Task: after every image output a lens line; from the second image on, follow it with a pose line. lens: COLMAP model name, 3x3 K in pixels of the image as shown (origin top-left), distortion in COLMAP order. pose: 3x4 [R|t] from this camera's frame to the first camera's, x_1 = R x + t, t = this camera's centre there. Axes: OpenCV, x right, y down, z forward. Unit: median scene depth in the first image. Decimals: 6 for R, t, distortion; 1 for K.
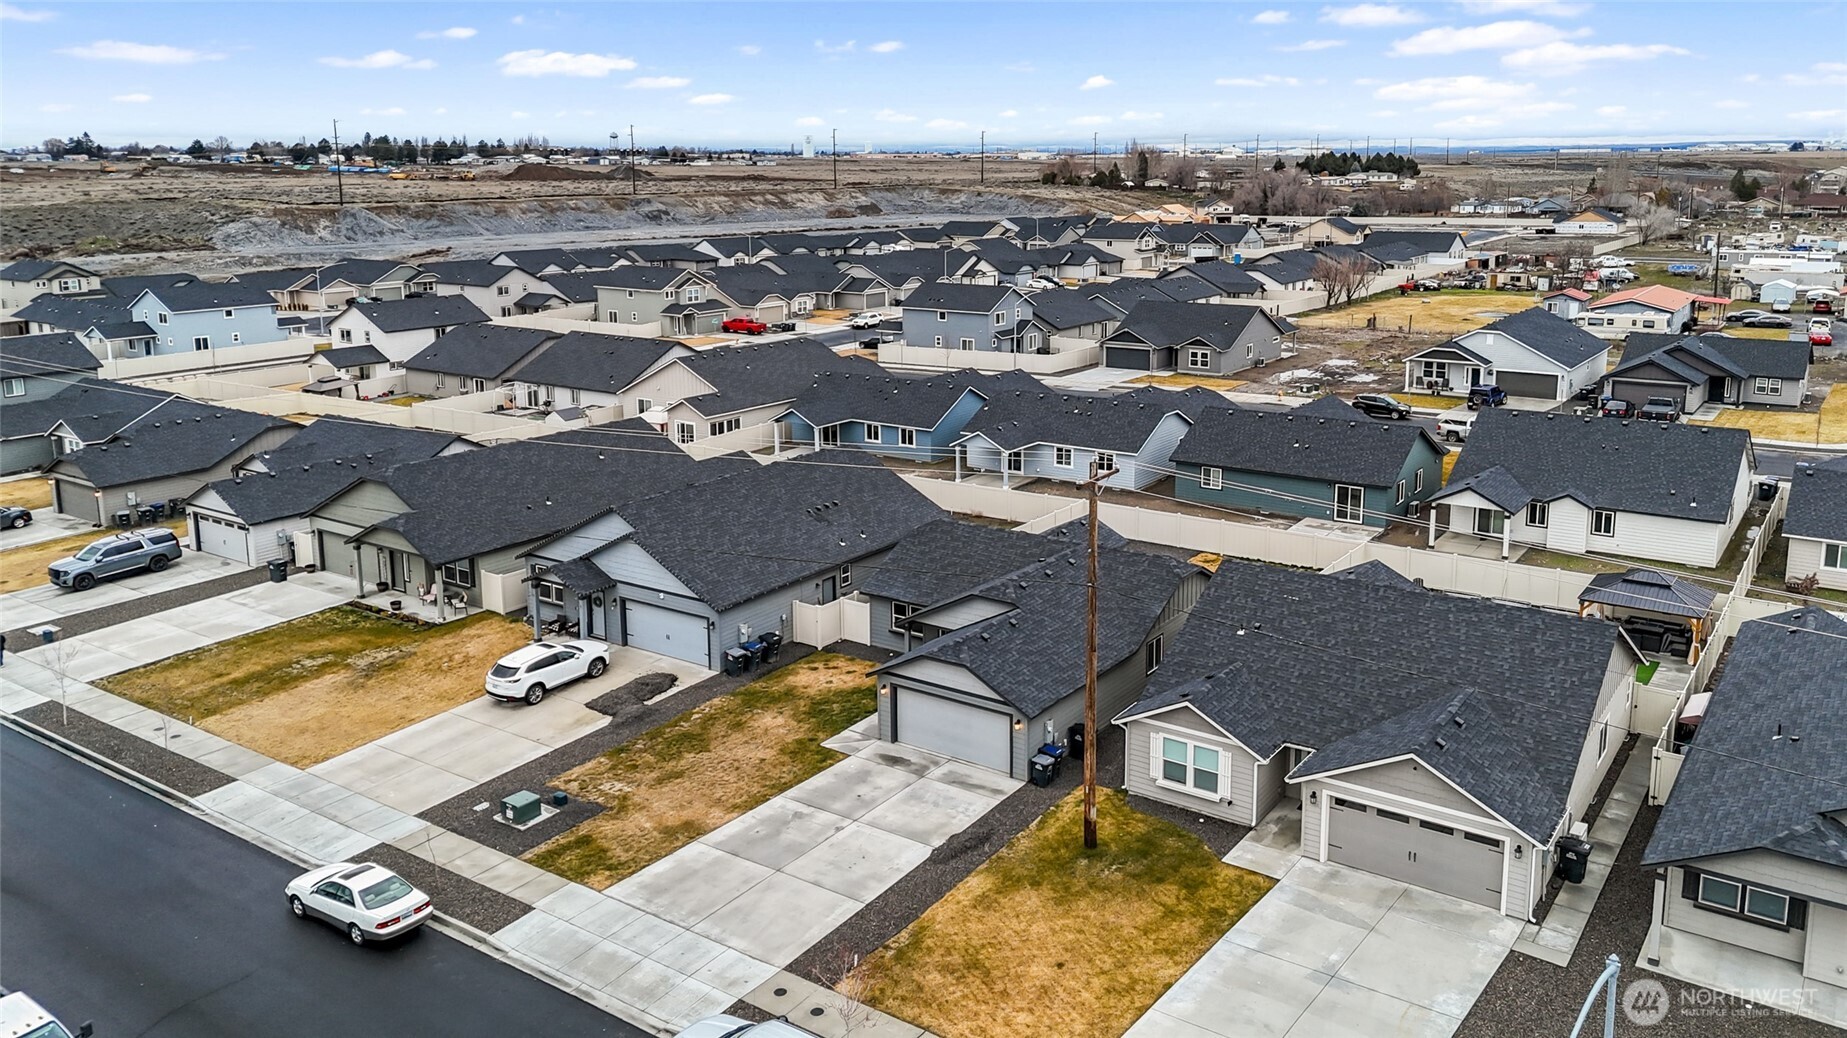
lens RADIAL K [[1466.5, 0, 890.2], [0, 1466.5, 520.5], [0, 0, 1]] dist [0.102778, -0.121589]
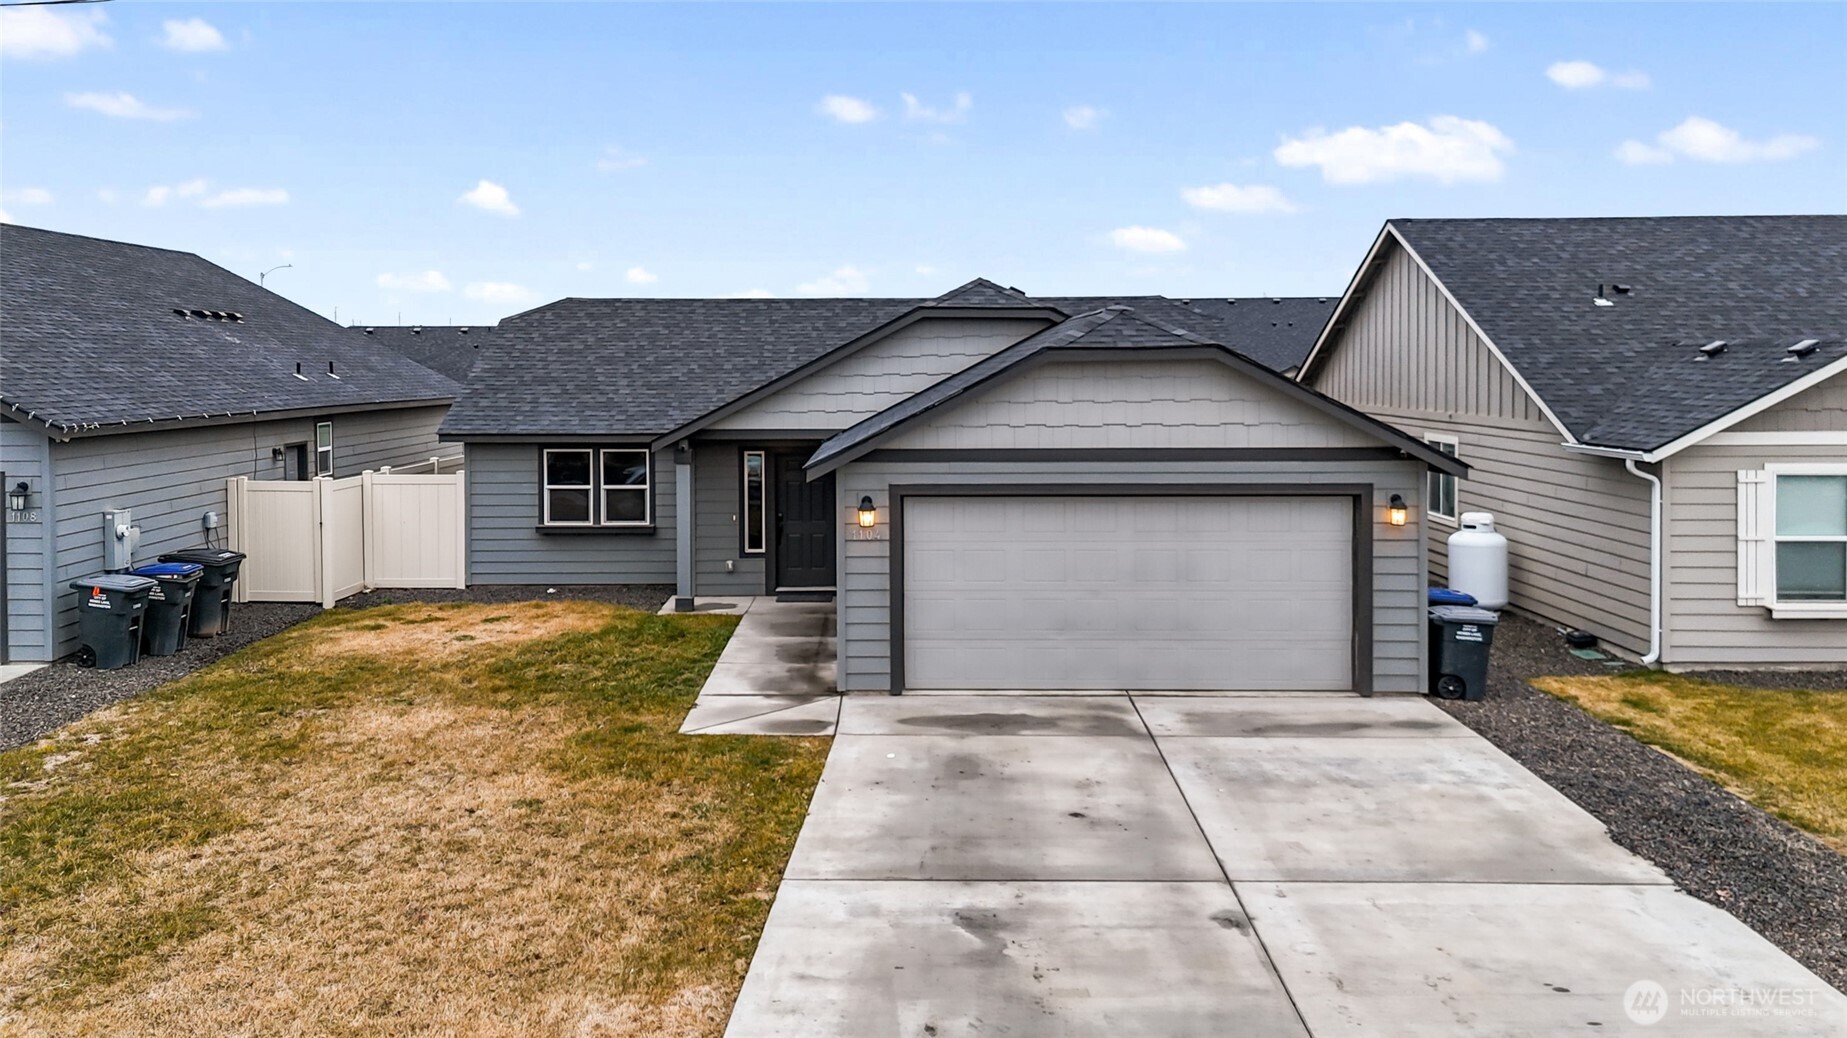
lens RADIAL K [[1485.3, 0, 892.9], [0, 1485.3, 514.7], [0, 0, 1]] dist [0.073477, -0.129101]
pose [[0.802019, -0.044681, 0.595625, -0.154219], [0.143646, 0.982360, -0.119730, 0.130796], [-0.579768, 0.181585, 0.794289, 0.649214]]
